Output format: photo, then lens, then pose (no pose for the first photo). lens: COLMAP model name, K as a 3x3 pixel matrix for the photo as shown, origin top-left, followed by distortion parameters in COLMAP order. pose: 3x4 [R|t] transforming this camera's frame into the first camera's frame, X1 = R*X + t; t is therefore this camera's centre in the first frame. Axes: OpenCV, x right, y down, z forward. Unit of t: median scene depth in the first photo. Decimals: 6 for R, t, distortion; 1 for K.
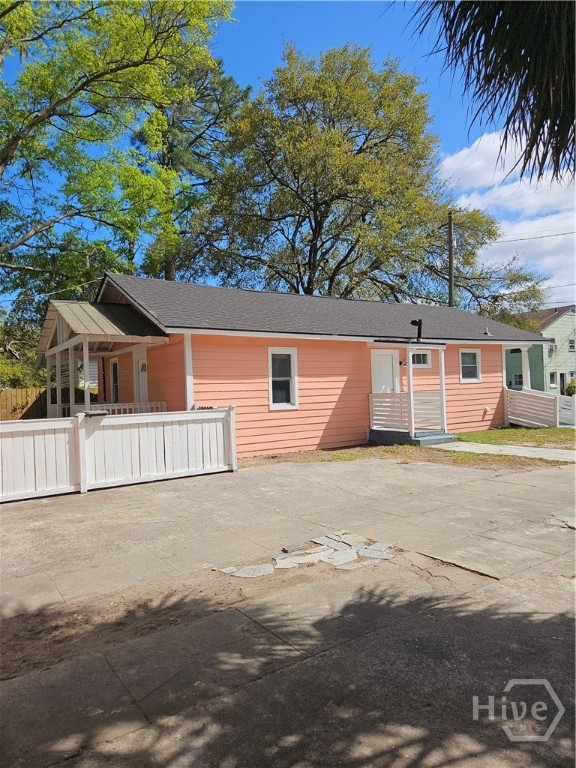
lens RADIAL K [[510.3, 0, 288.0], [0, 510.3, 384.0], [0, 0, 1]] dist [0.074133, -0.062906]
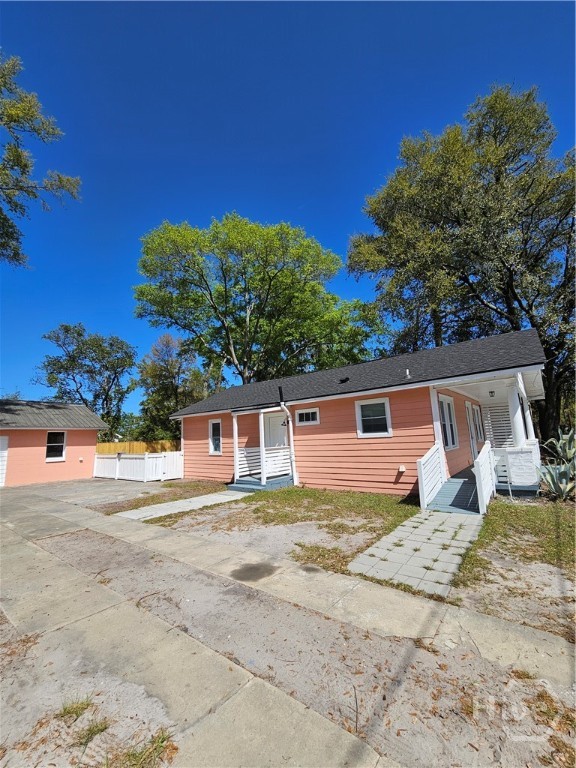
lens RADIAL K [[316.8, 0, 290.3], [0, 316.8, 387.8], [0, 0, 1]] dist [-0.006412, 0.000456]
pose [[0.305549, -0.125474, -0.943873, 0.913774], [0.041973, 0.992091, -0.118297, -0.031860], [0.951251, -0.003472, 0.308399, 0.742331]]
